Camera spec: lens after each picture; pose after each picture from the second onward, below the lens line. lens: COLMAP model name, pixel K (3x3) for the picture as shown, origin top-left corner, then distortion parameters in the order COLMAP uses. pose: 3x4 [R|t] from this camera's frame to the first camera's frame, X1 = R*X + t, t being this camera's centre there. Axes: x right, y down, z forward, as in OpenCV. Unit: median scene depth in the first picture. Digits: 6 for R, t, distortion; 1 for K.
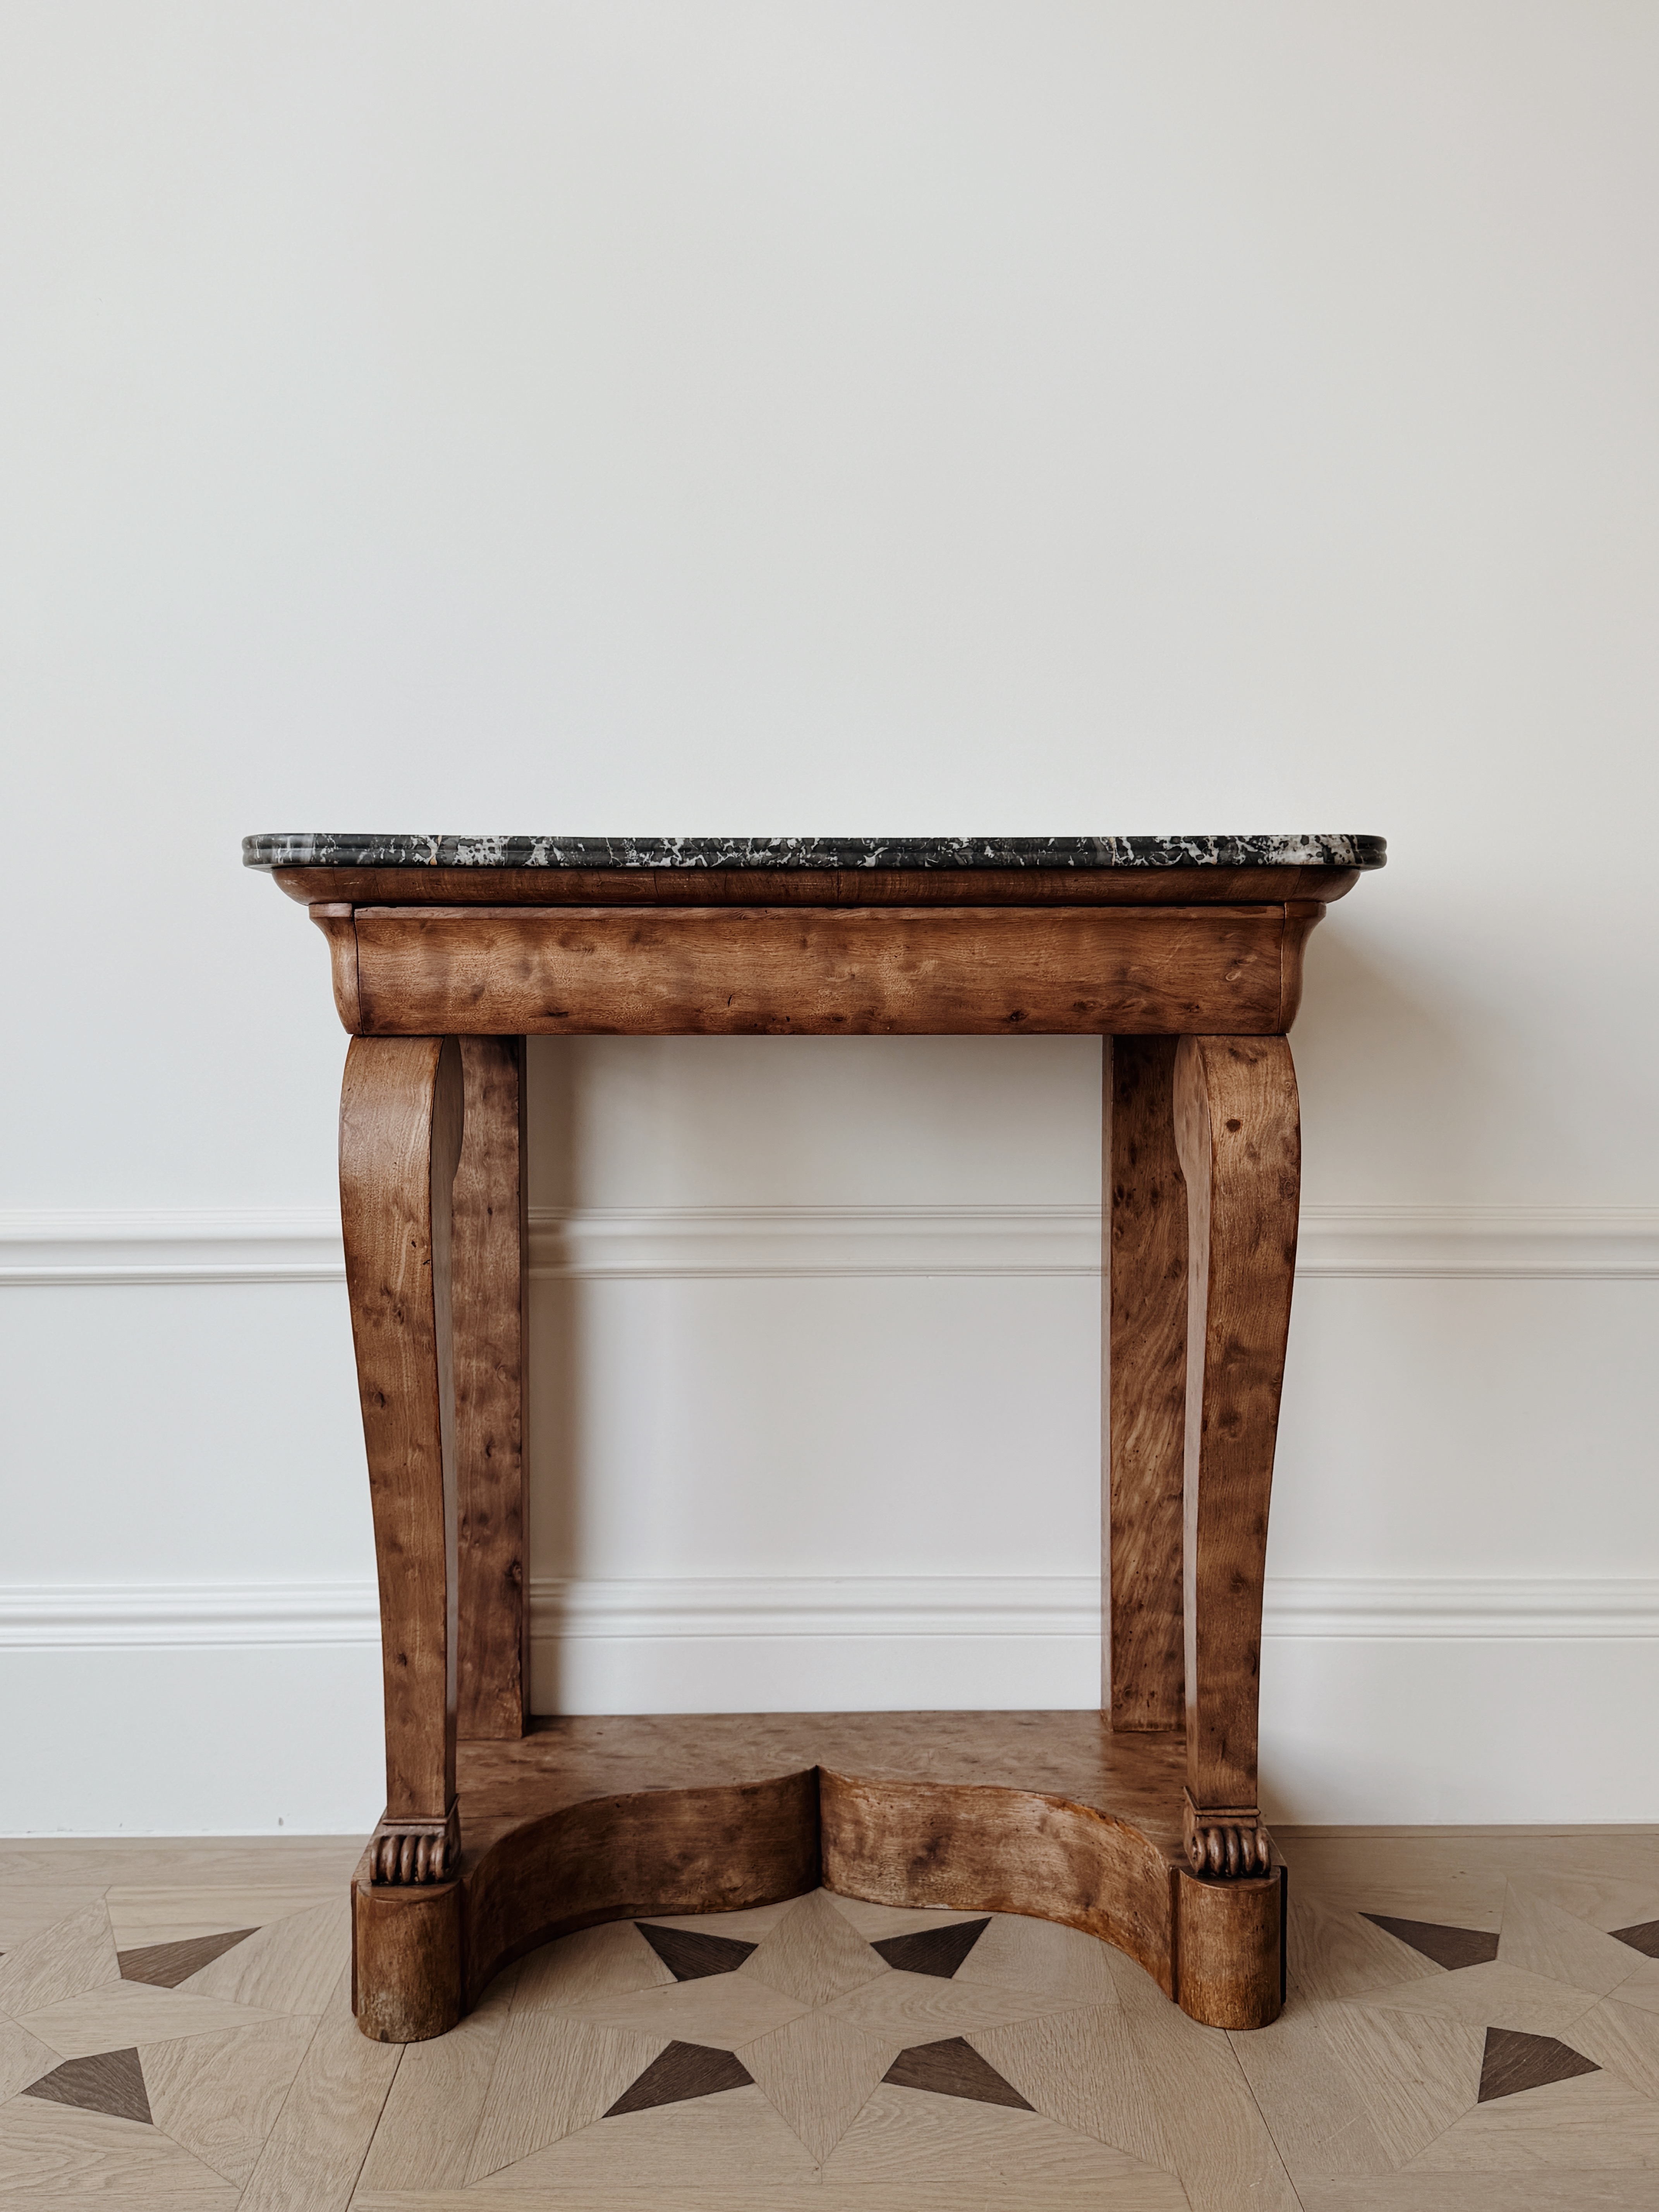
lens RADIAL K [[2064.9, 0, 812.3], [0, 2064.9, 1106.3], [0, 0, 1]] dist [0.069456, 0.000000]
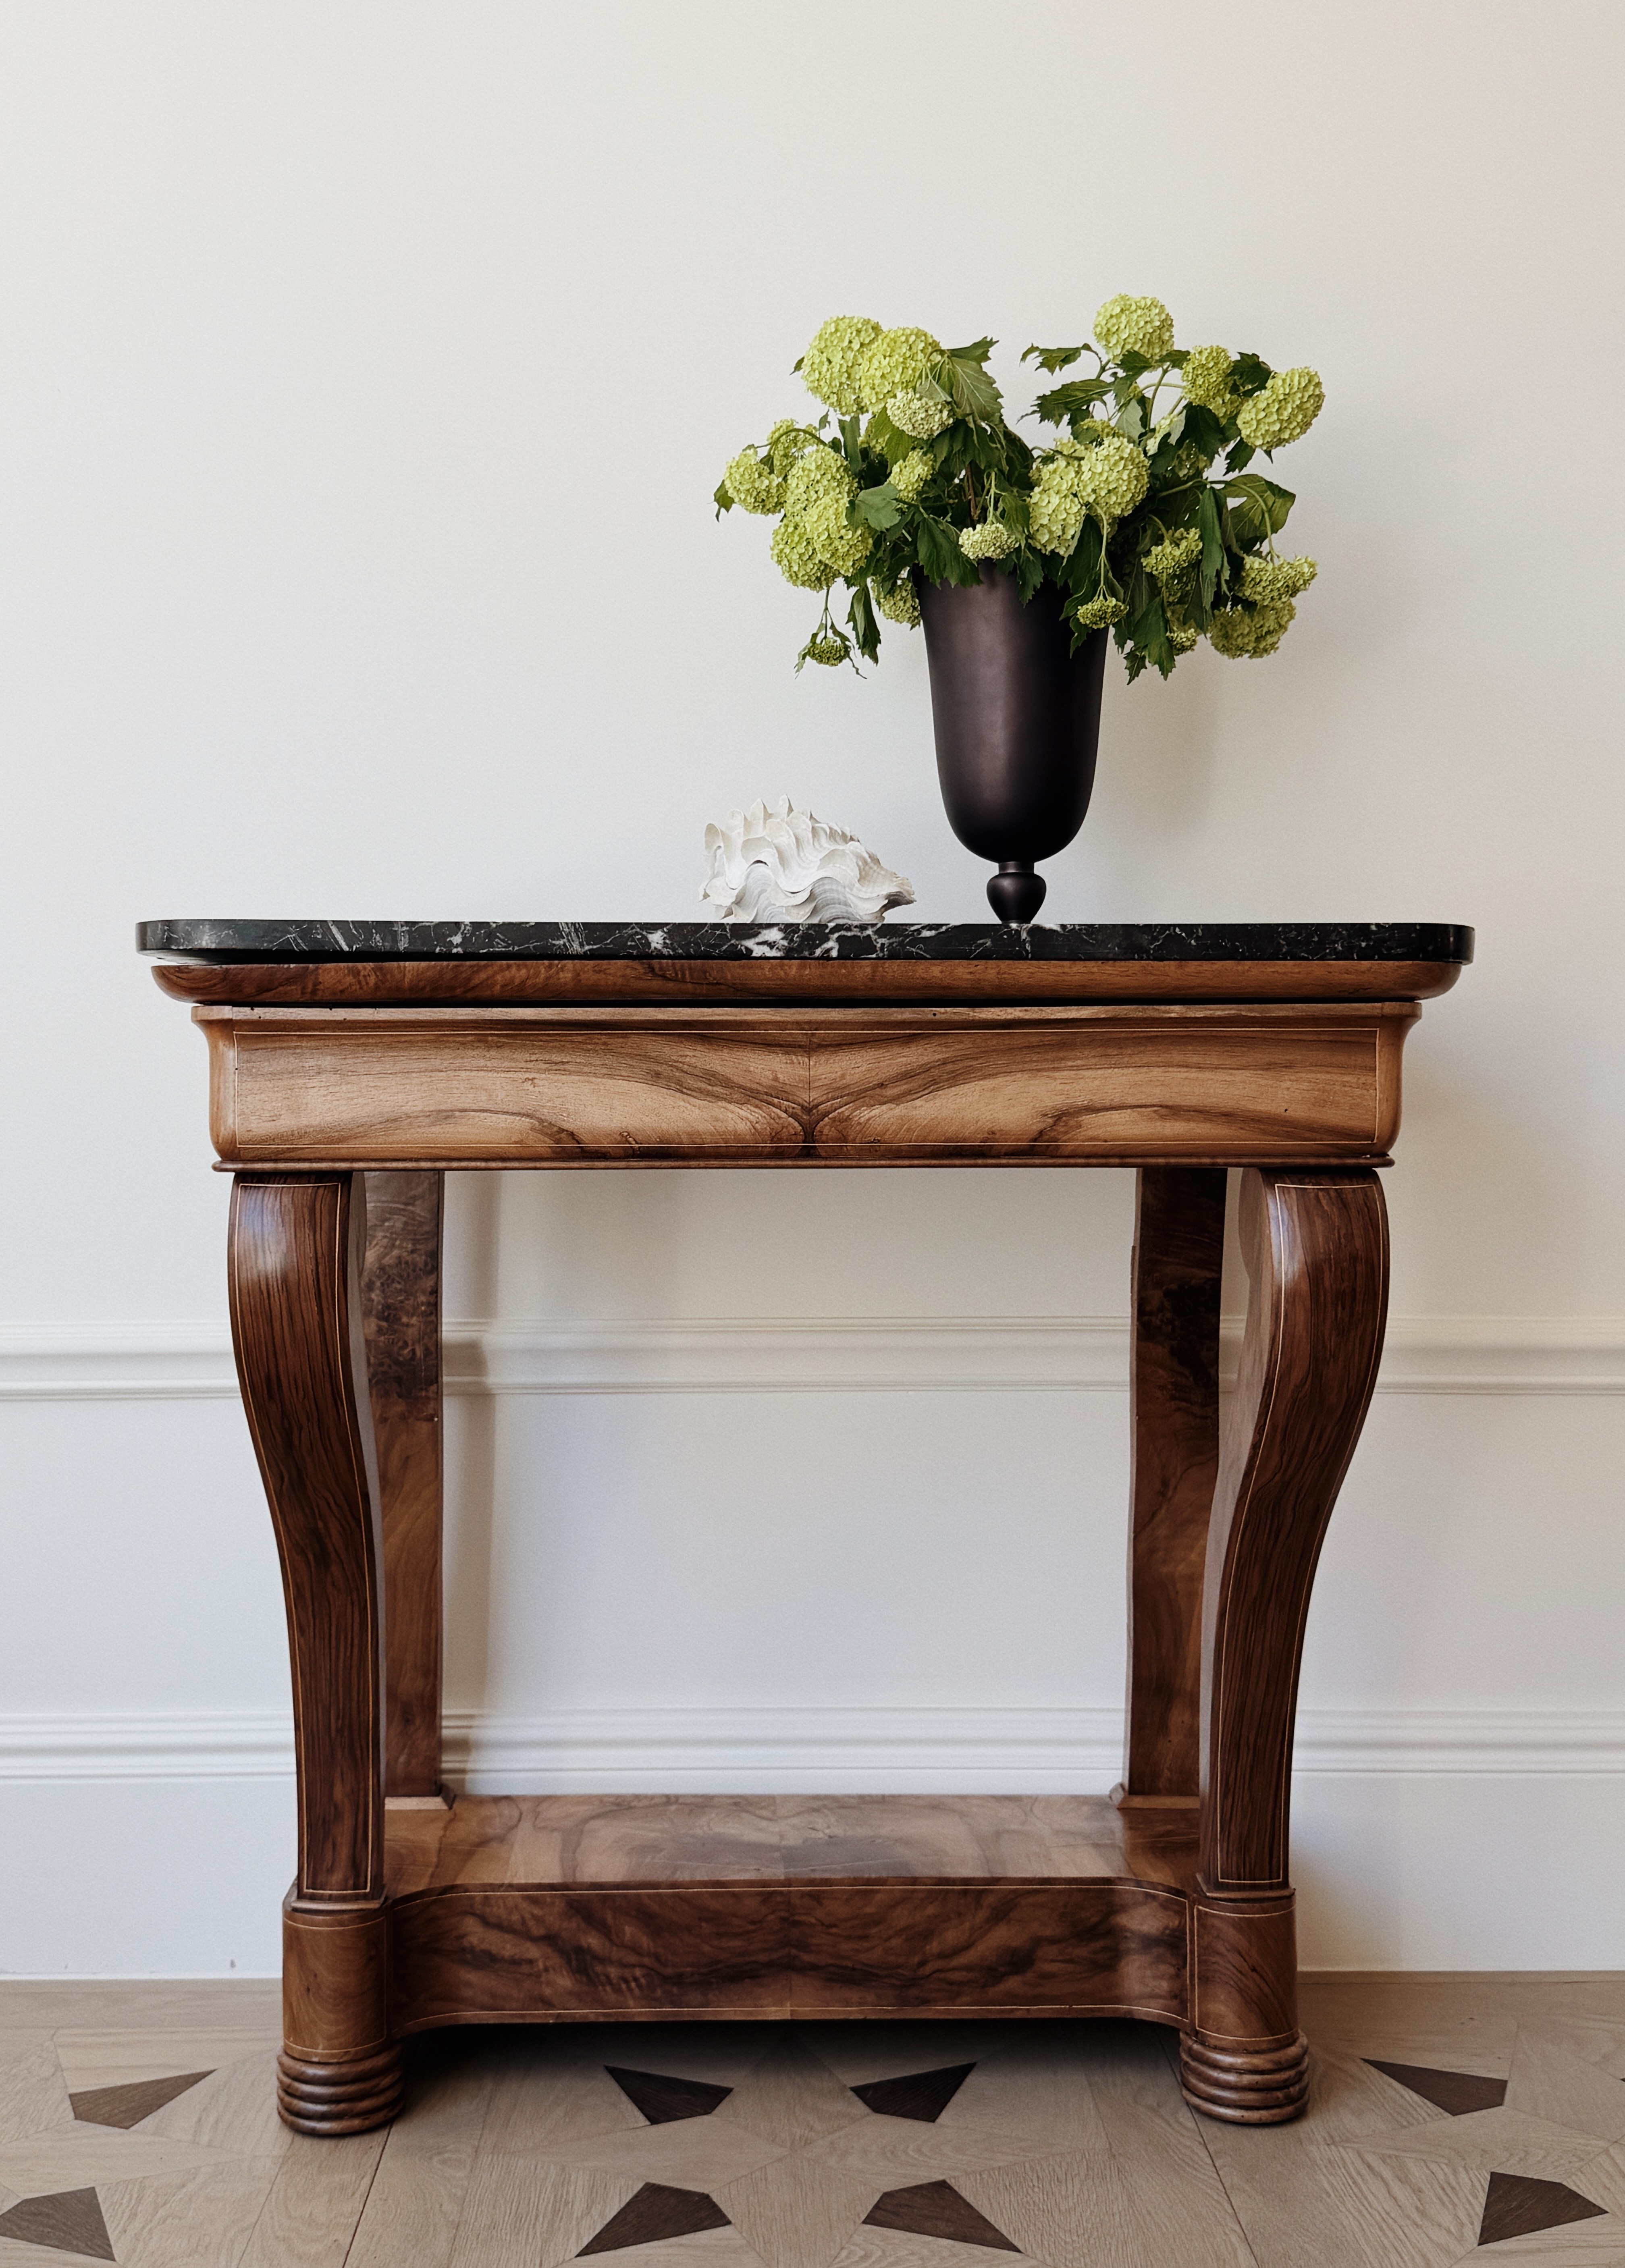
lens RADIAL K [[2347.8, 0, 740.3], [0, 2347.8, 1128.8], [0, 0, 1]] dist [0.059998, 0.000000]
pose [[0.999850, -0.001632, -0.017268, -0.003604], [0.001041, 0.999415, -0.034173, -0.002870], [0.017313, 0.034150, 0.999267, -0.117266]]
